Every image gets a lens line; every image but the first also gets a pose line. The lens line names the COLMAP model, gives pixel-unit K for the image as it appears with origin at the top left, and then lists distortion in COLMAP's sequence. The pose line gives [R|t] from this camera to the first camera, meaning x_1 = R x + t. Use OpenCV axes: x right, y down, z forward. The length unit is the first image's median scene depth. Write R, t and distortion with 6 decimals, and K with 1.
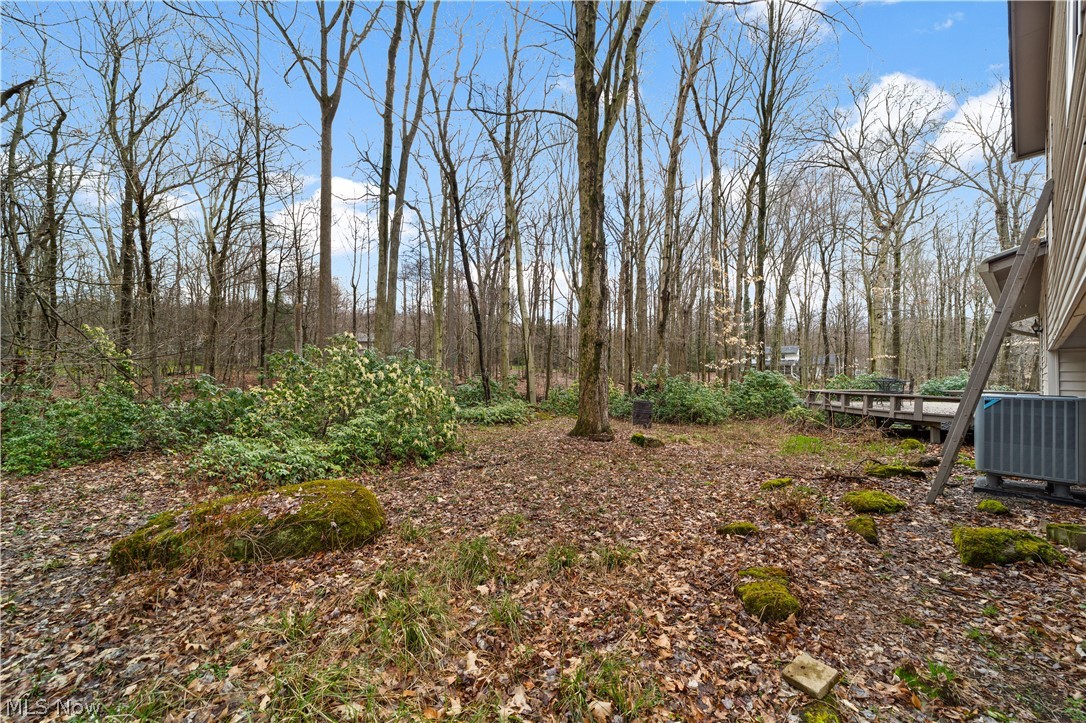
lens RADIAL K [[419.8, 0, 541.3], [0, 419.8, 362.1], [0, 0, 1]] dist [-0.003664, 0.000231]
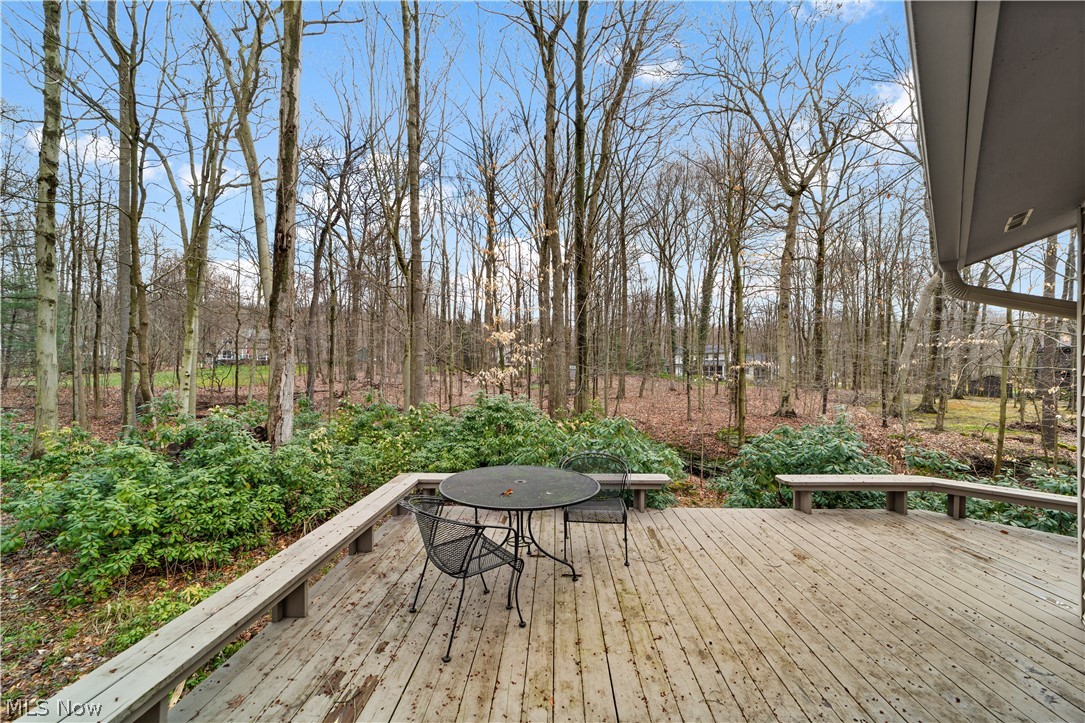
lens RADIAL K [[419.4, 0, 540.8], [0, 419.4, 362.1], [0, 0, 1]] dist [-0.003664, 0.000231]
pose [[0.996589, 0.006874, 0.082233, 0.292662], [-0.007603, 0.999935, 0.008549, -0.011880], [-0.082169, -0.009145, 0.996576, 0.263896]]
